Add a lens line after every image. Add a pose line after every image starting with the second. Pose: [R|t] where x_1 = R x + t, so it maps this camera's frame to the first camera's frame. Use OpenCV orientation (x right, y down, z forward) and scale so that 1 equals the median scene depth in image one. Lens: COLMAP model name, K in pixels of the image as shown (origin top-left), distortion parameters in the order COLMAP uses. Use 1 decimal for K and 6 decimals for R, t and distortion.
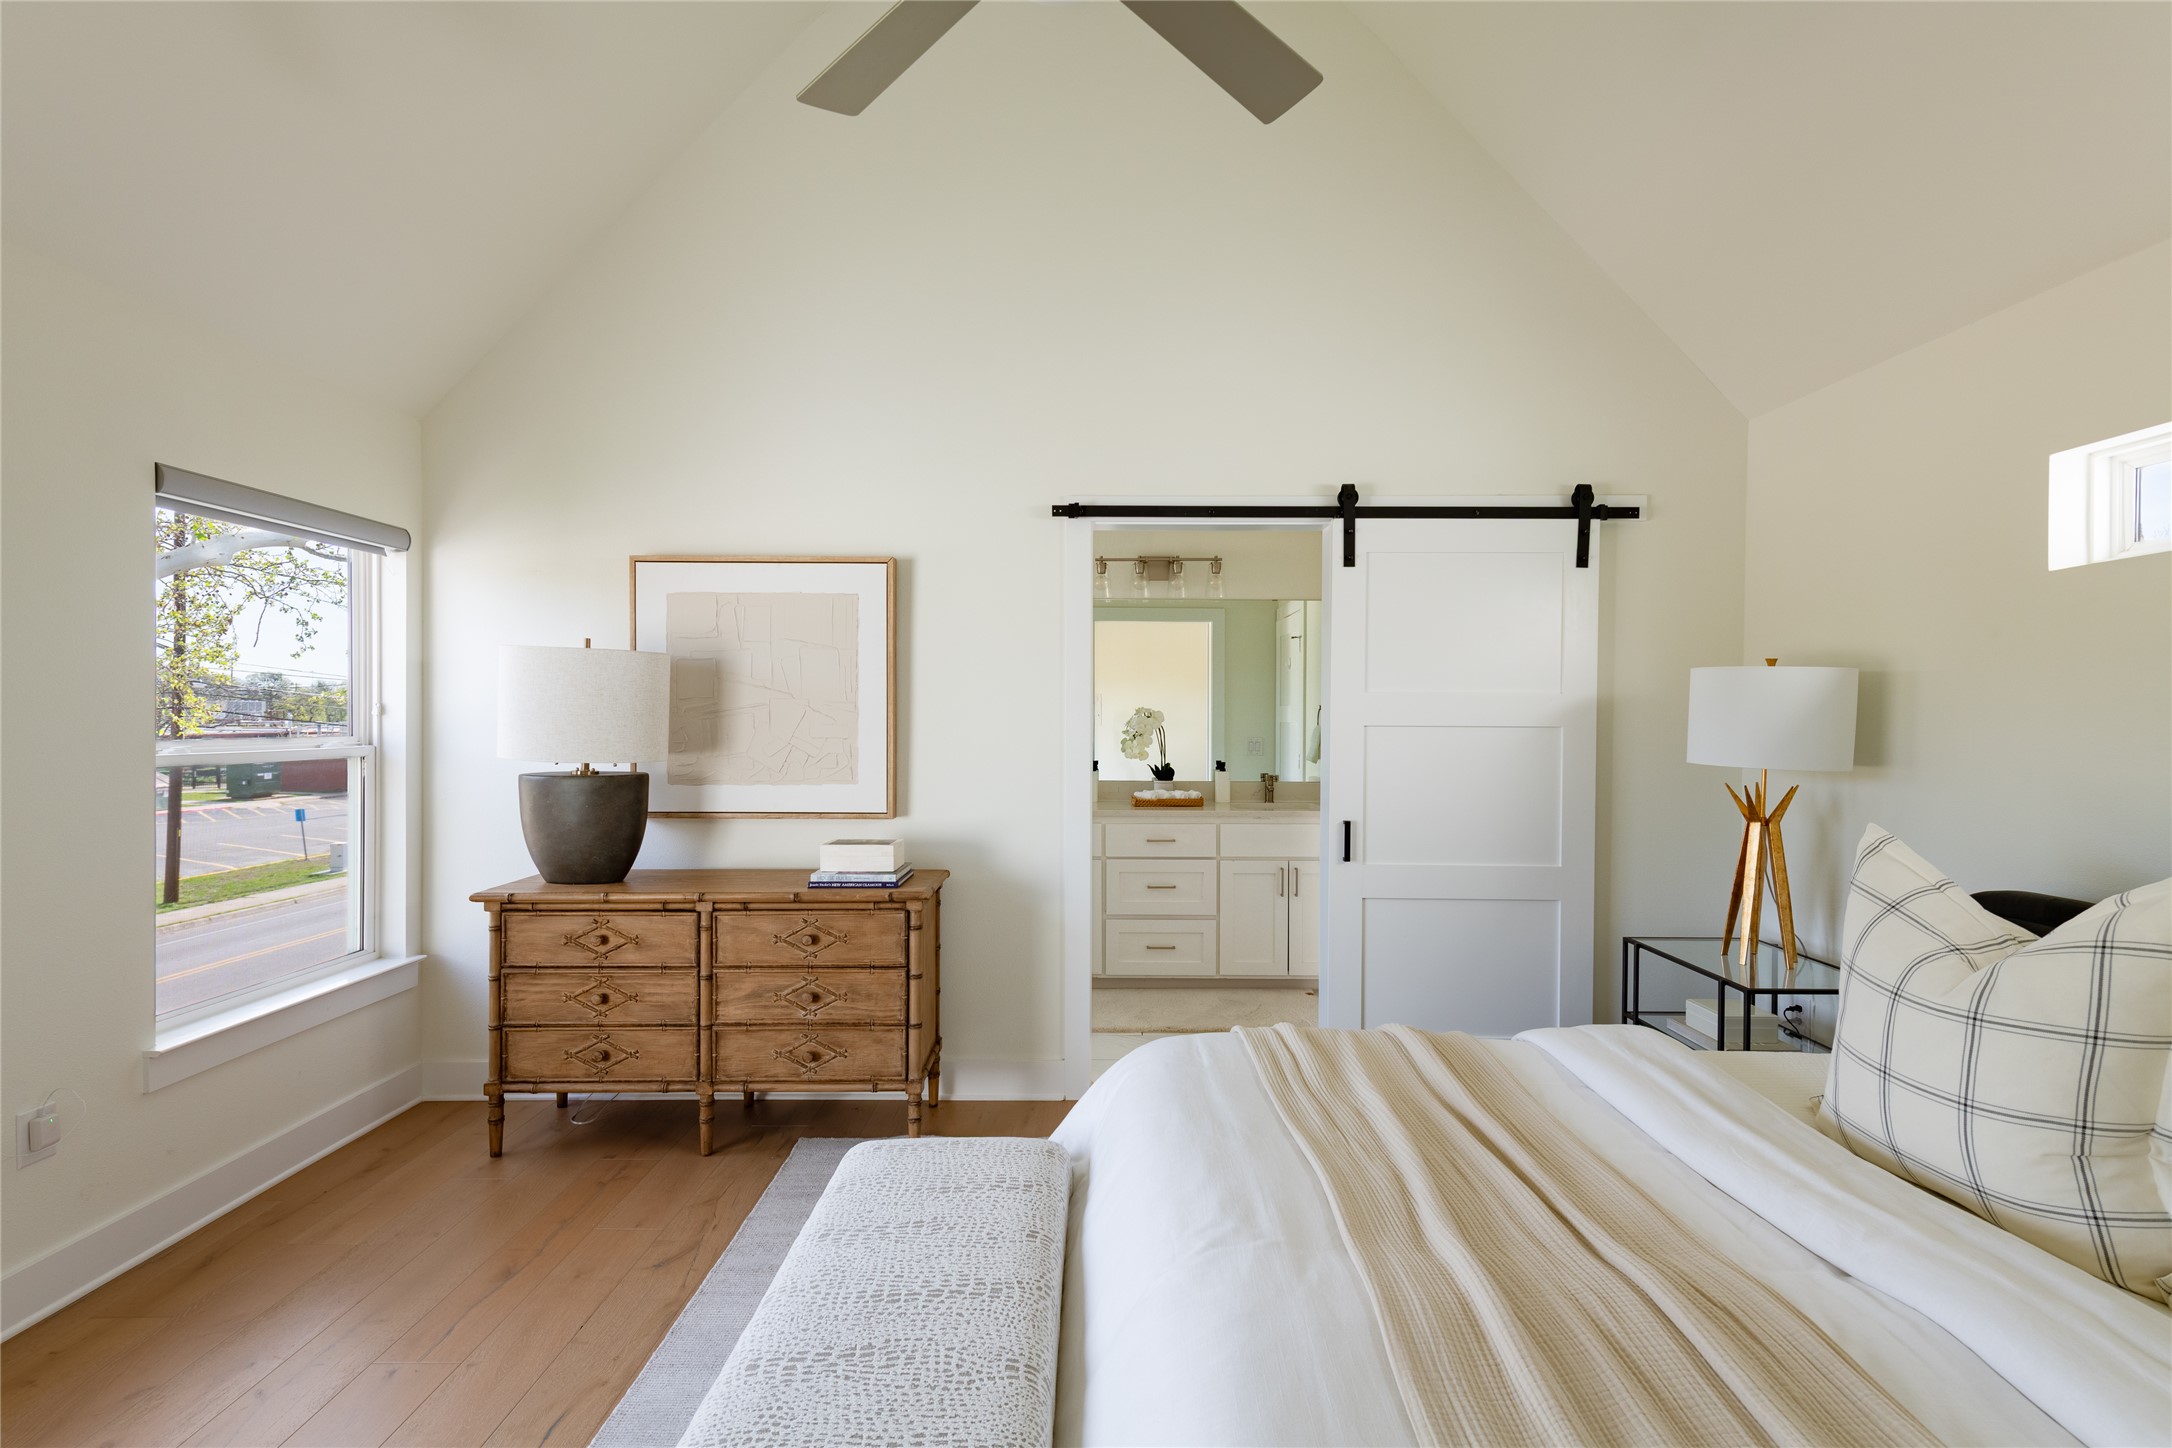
lens RADIAL K [[970.0, 0, 1091.6], [0, 970.0, 720.5], [0, 0, 1]] dist [0.015198, -0.000196]
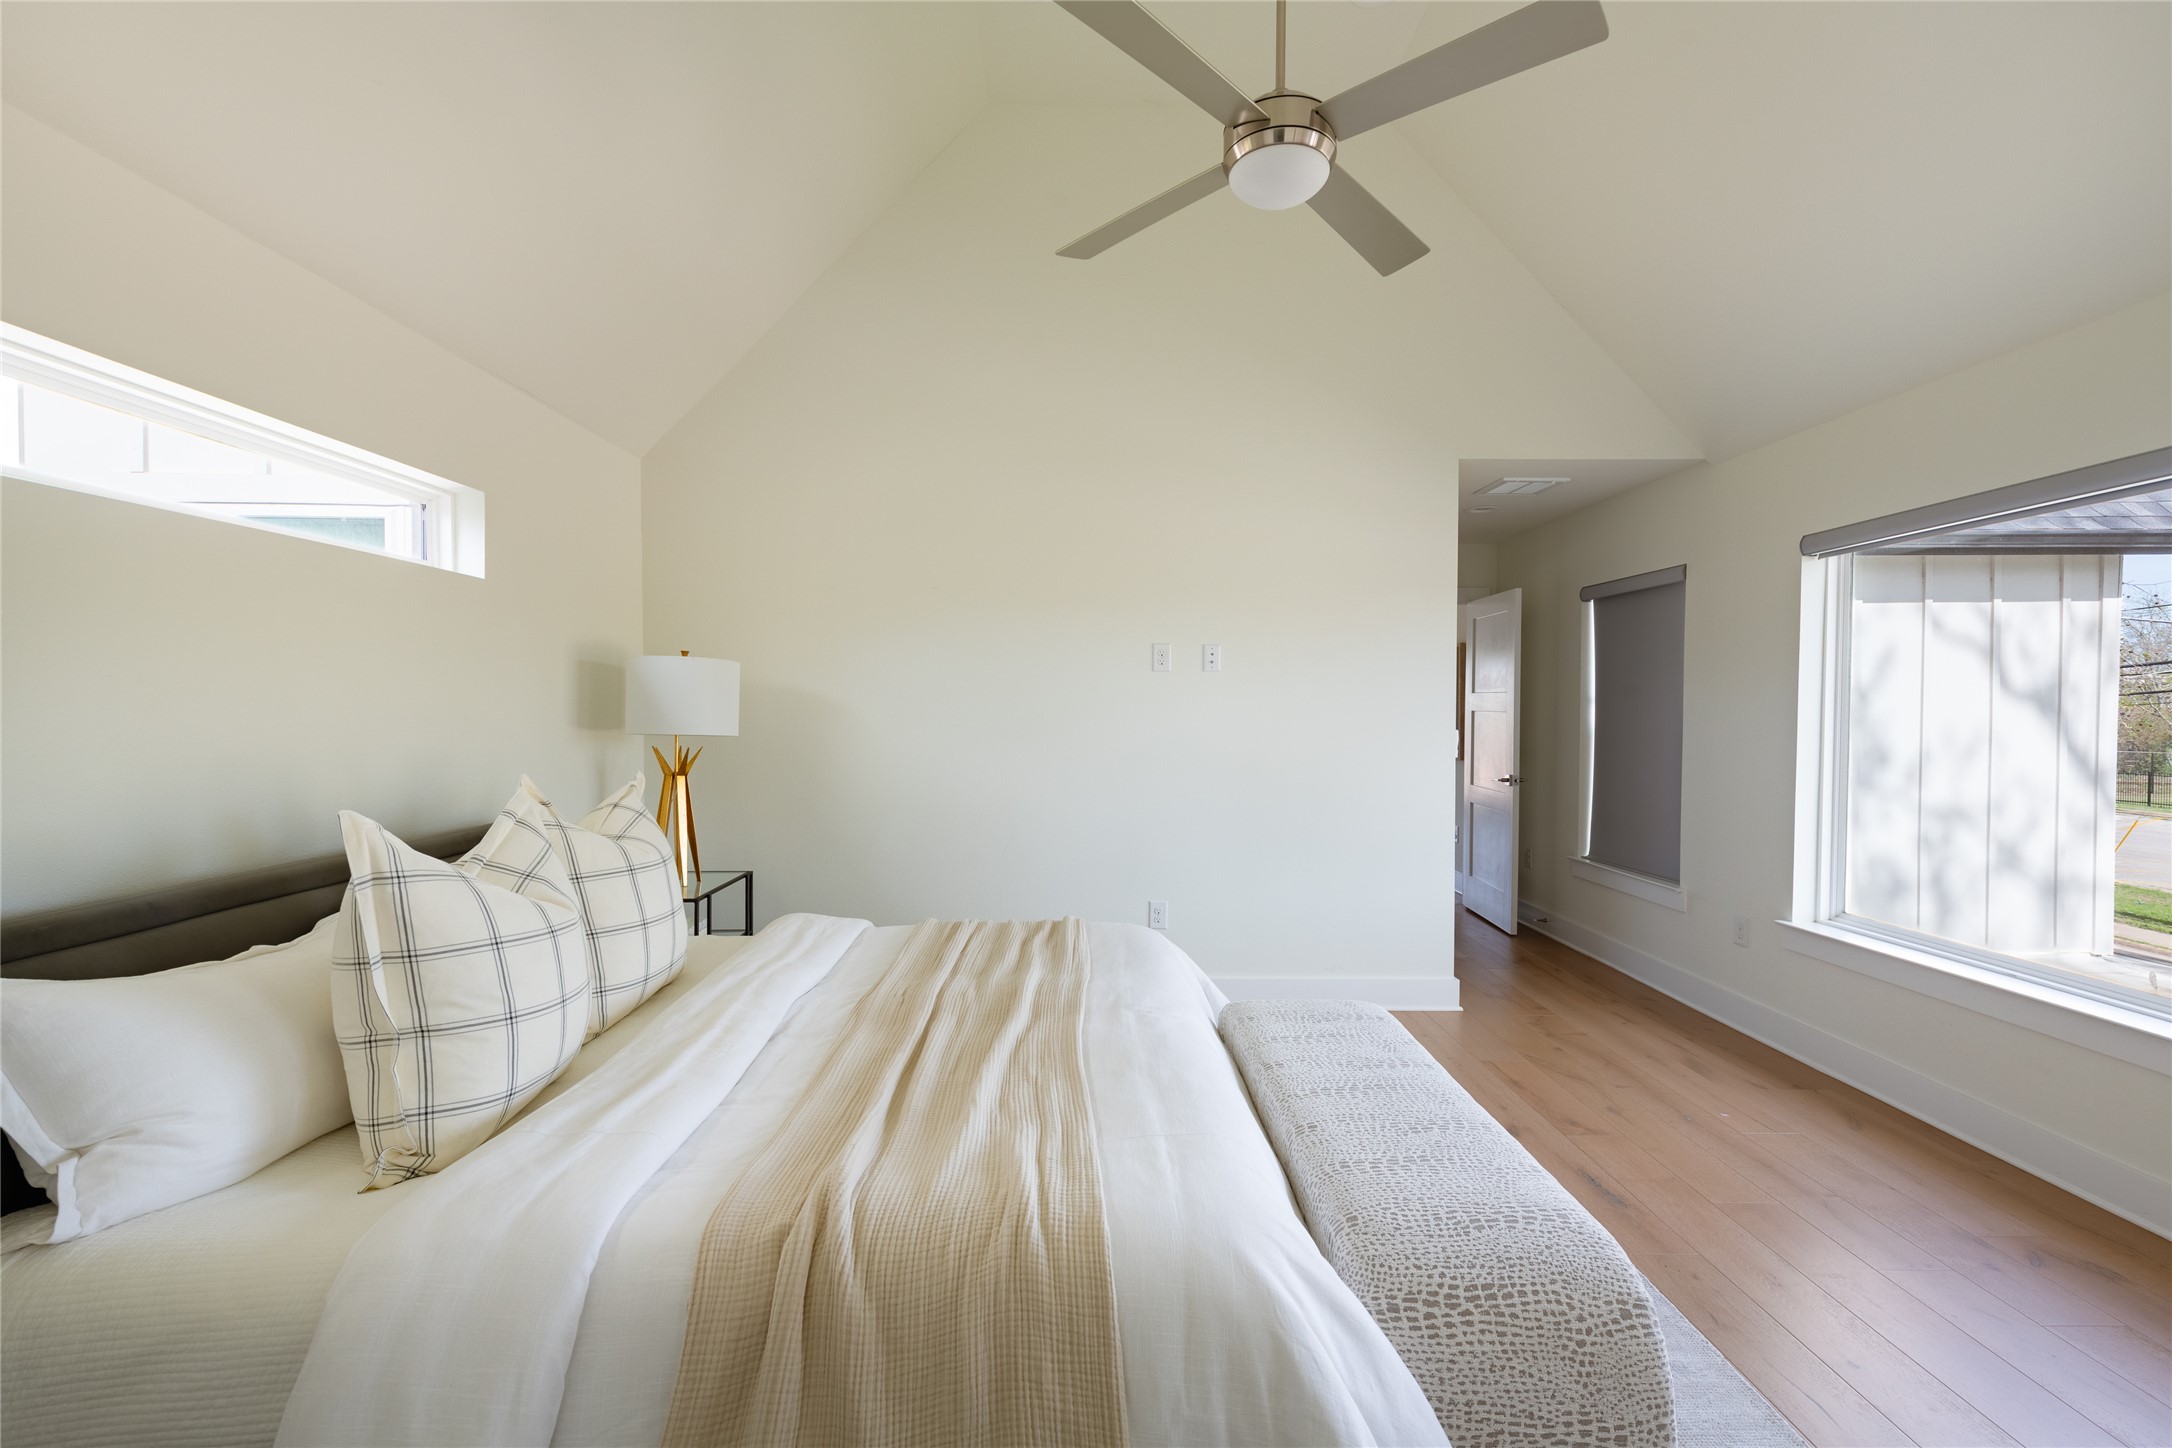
lens RADIAL K [[970.0, 0, 1091.6], [0, 970.0, 720.5], [0, 0, 1]] dist [0.015198, -0.000196]
pose [[-0.999717, -0.011356, -0.020911, 0.134175], [-0.011784, 0.999722, 0.020438, 0.007878], [0.020673, 0.020678, -0.999572, 1.224539]]
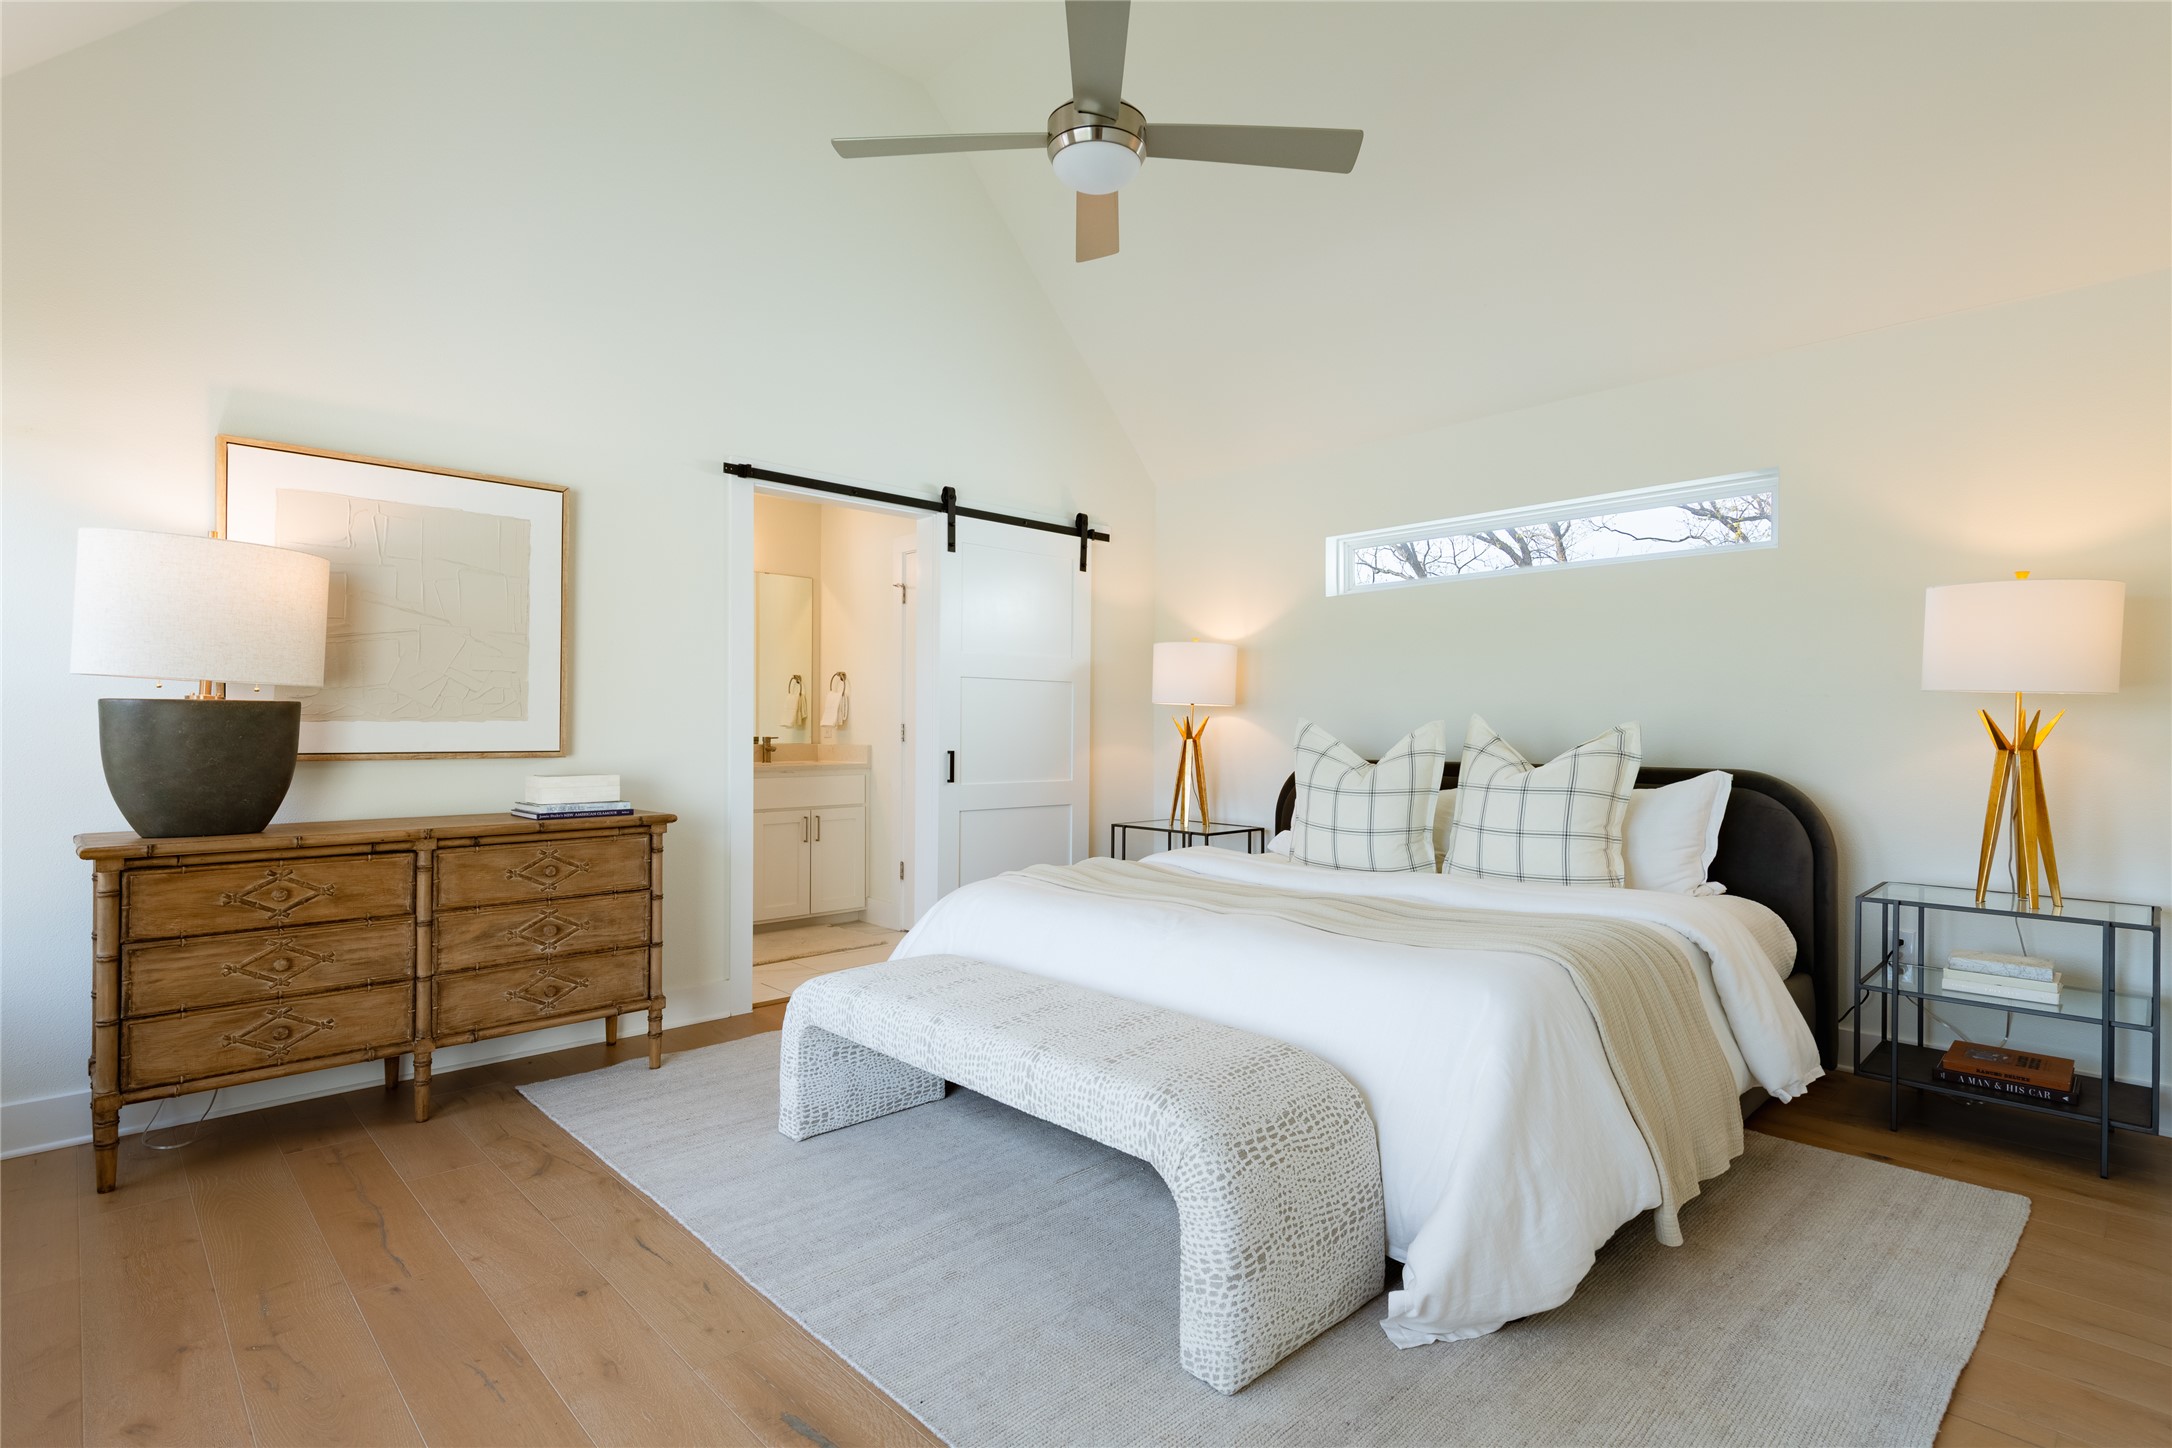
lens RADIAL K [[1054.5, 0, 1086.0], [0, 1054.5, 724.0], [0, 0, 1]] dist [0.017771, -0.007931]
pose [[0.722916, 0.001670, 0.690934, -0.632441], [0.003613, 0.999974, -0.006198, 0.086562], [-0.690926, 0.006977, 0.722891, -0.138120]]
